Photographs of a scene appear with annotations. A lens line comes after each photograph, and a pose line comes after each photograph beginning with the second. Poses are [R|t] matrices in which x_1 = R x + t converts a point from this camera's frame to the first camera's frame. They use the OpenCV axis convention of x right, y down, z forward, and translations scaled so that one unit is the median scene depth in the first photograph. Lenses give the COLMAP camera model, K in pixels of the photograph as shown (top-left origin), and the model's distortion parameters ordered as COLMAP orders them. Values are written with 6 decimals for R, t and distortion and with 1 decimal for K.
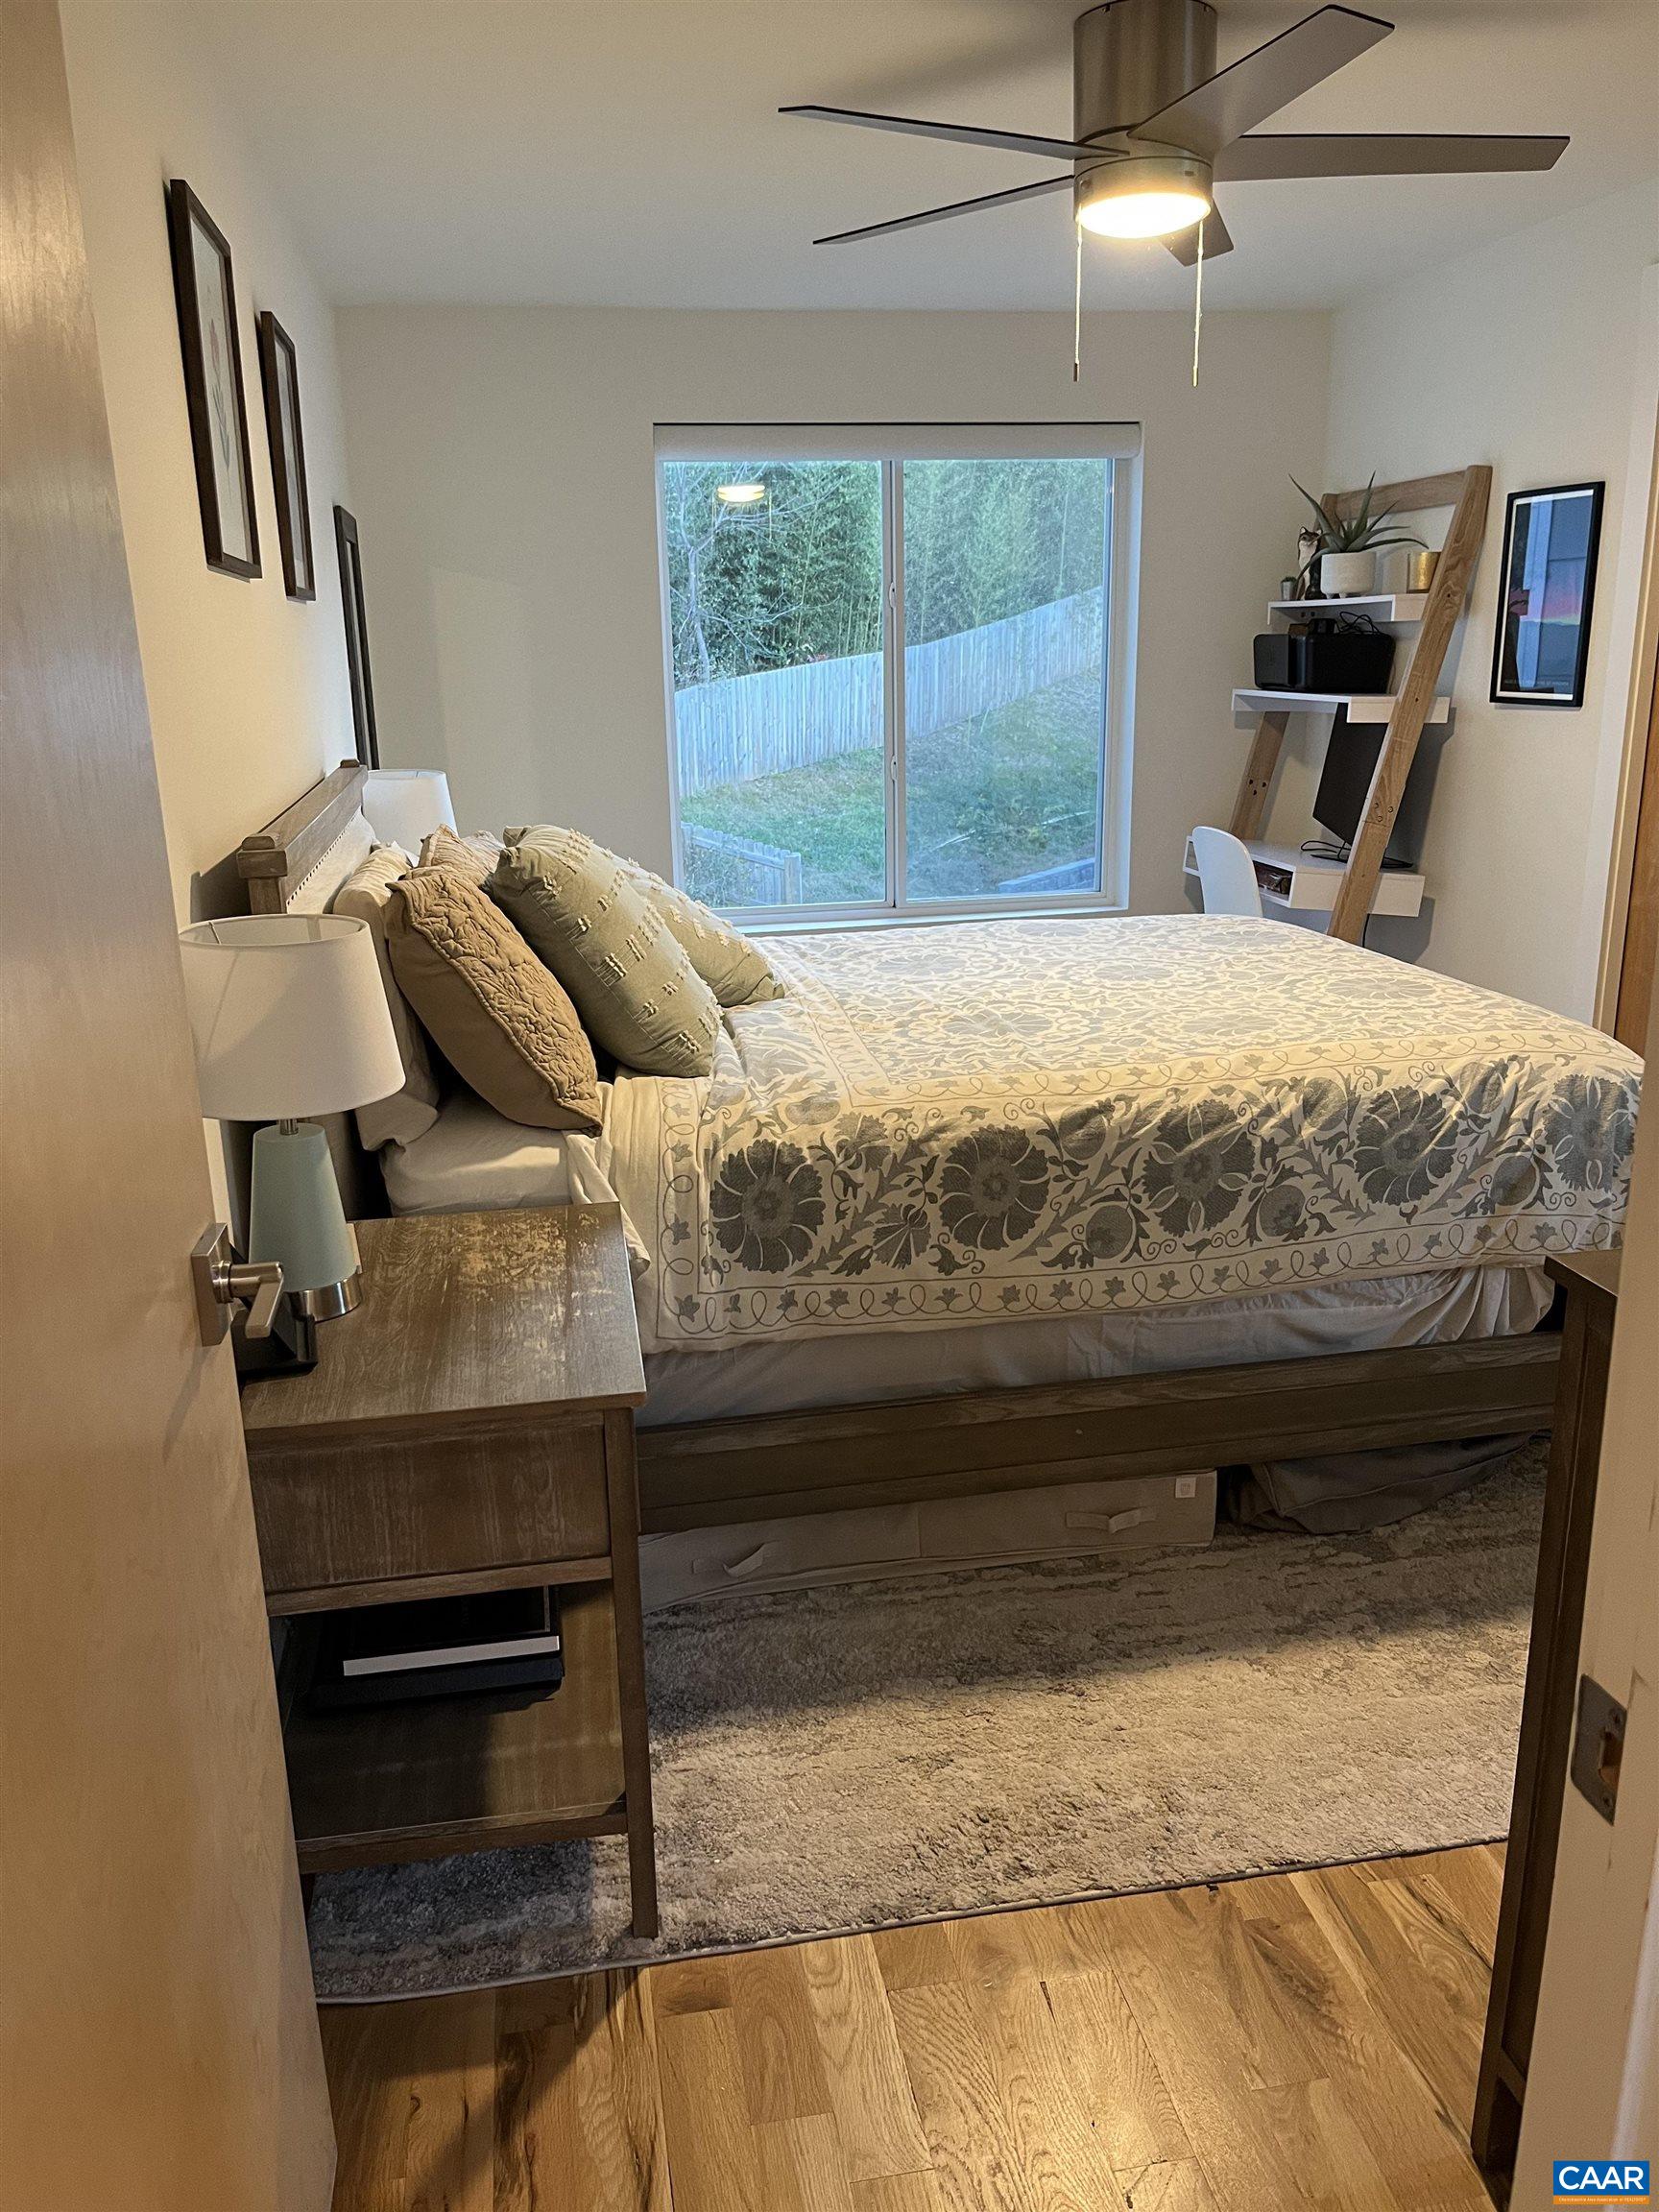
lens RADIAL K [[1678.4, 0, 823.2], [0, 1678.4, 1101.5], [0, 0, 1]] dist [0.062576, -0.079789]
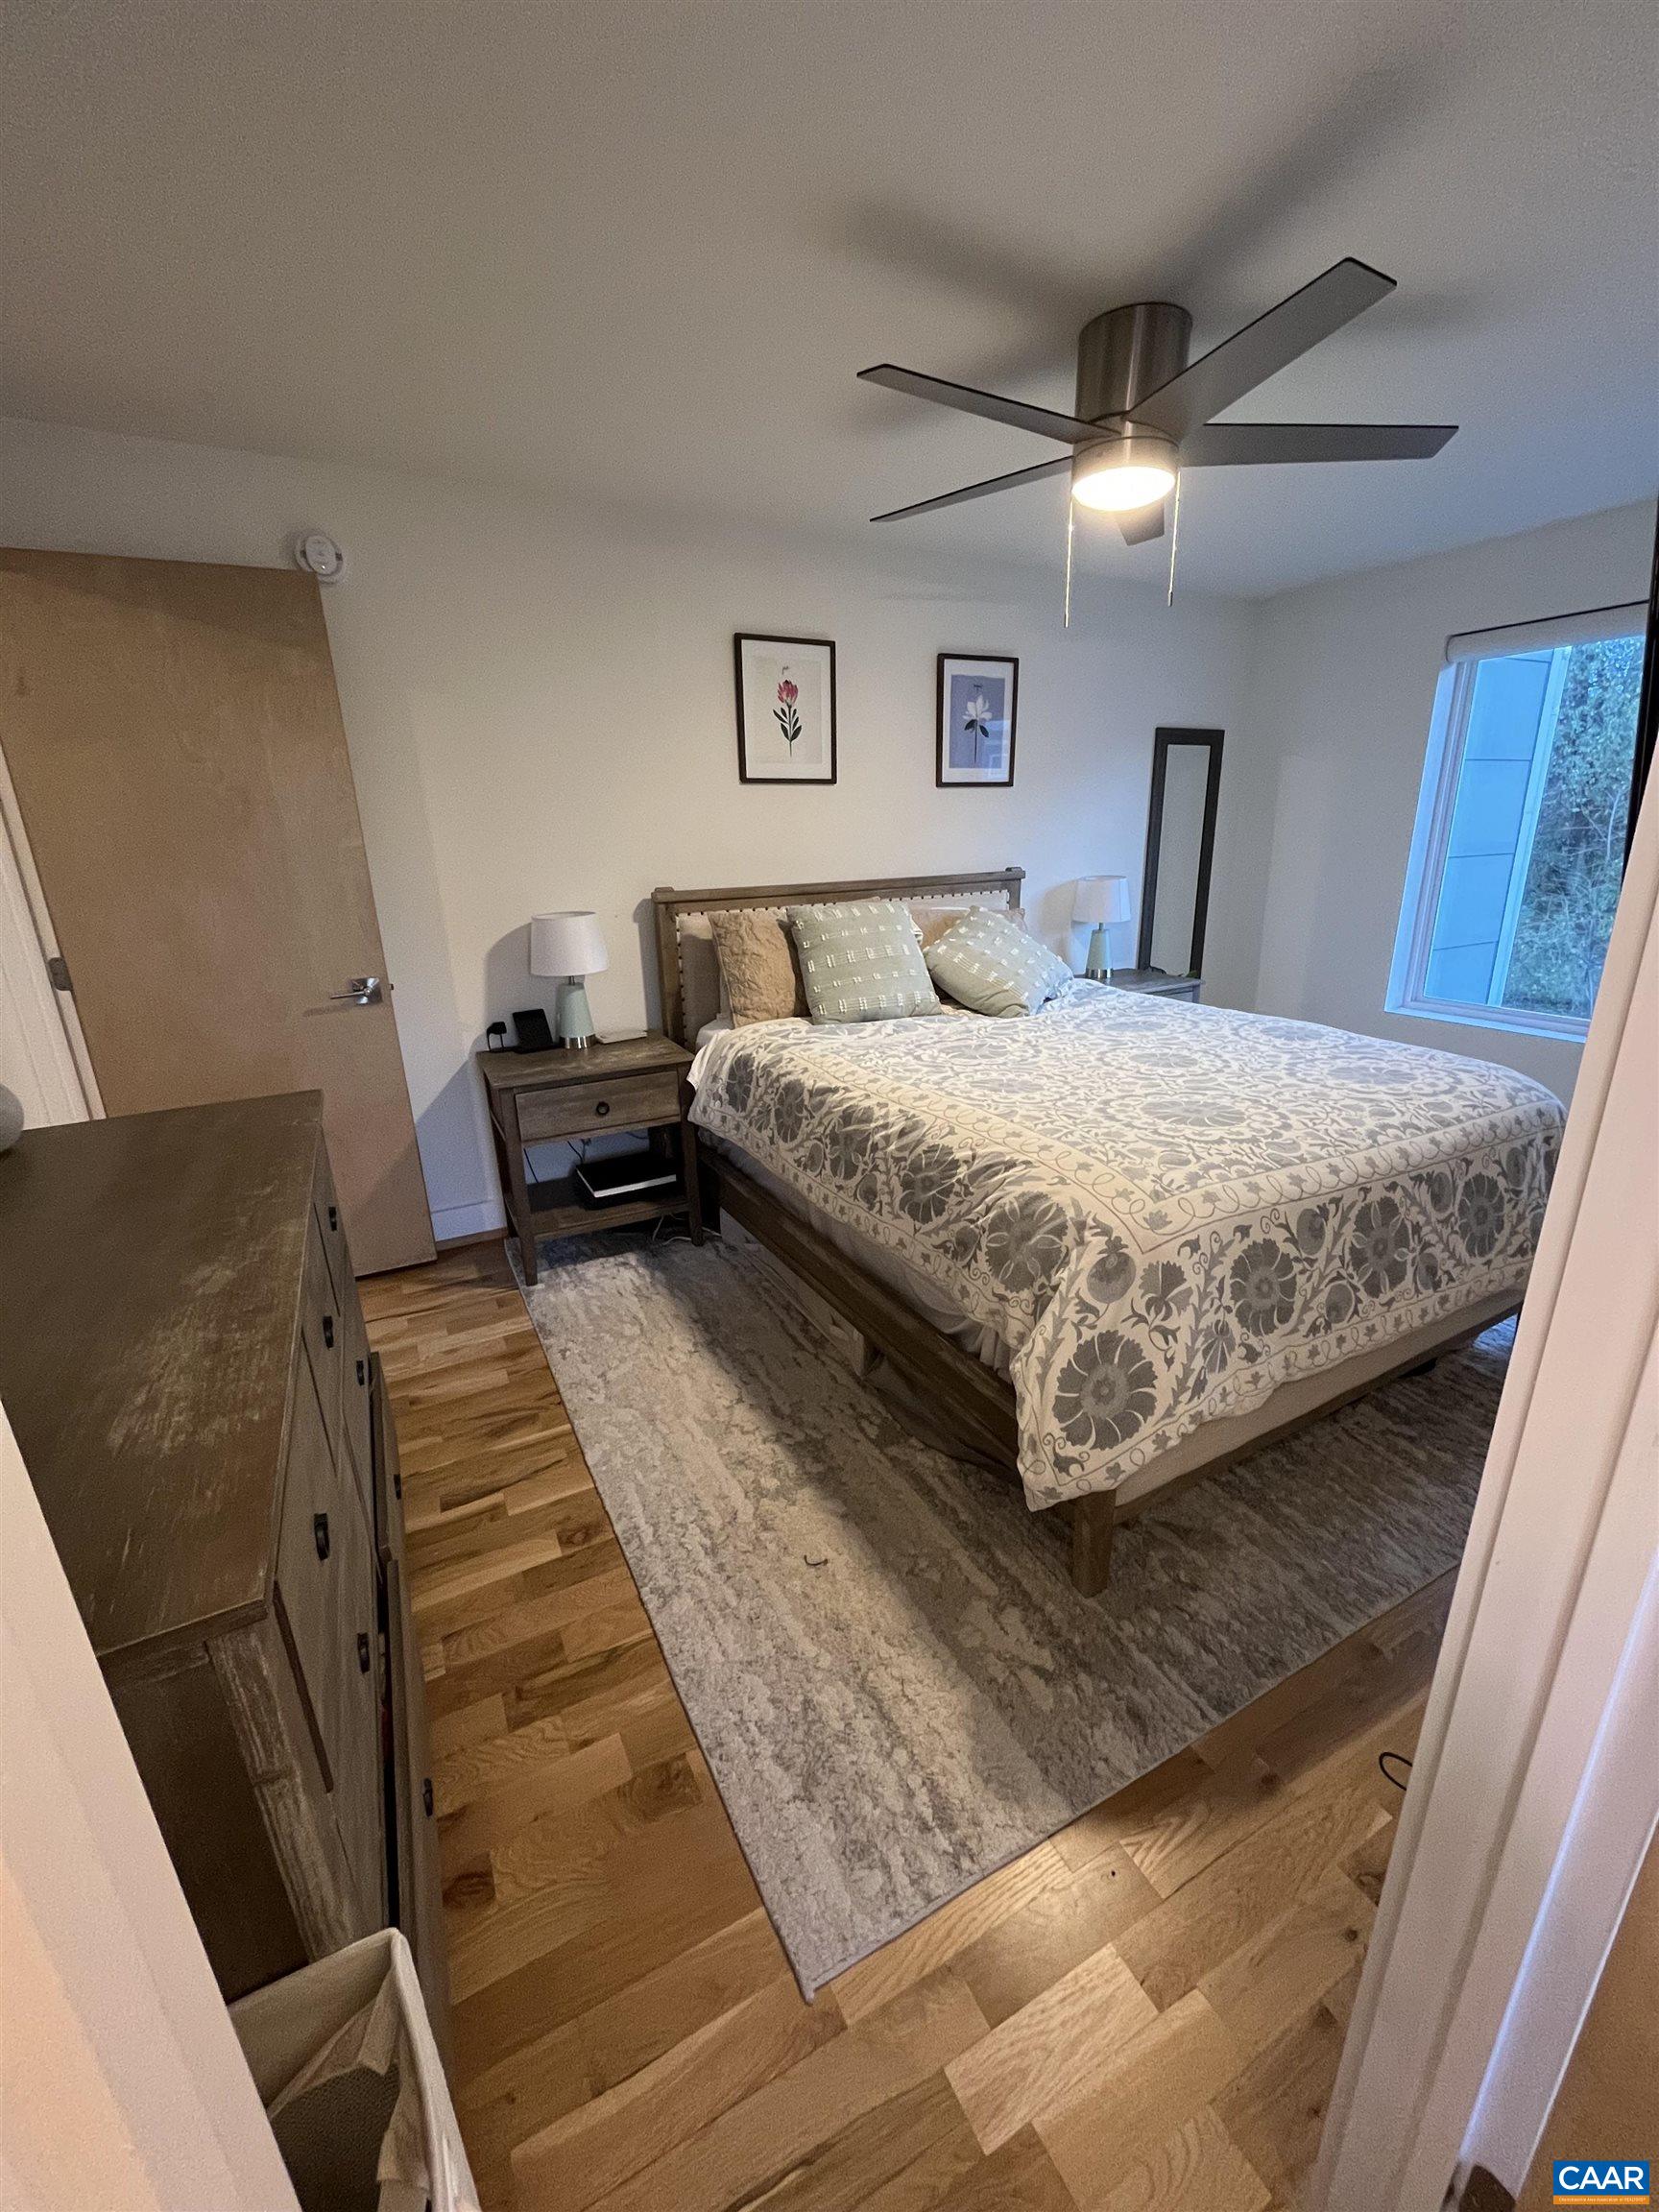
lens RADIAL K [[893.2, 0, 845.0], [0, 893.2, 1111.3], [0, 0, 1]] dist [-0.000081, -0.000625]
pose [[0.308282, 0.302391, -0.901954, 0.967124], [-0.235733, 0.942845, 0.235528, -0.186303], [0.921625, 0.140011, 0.361946, 0.668385]]
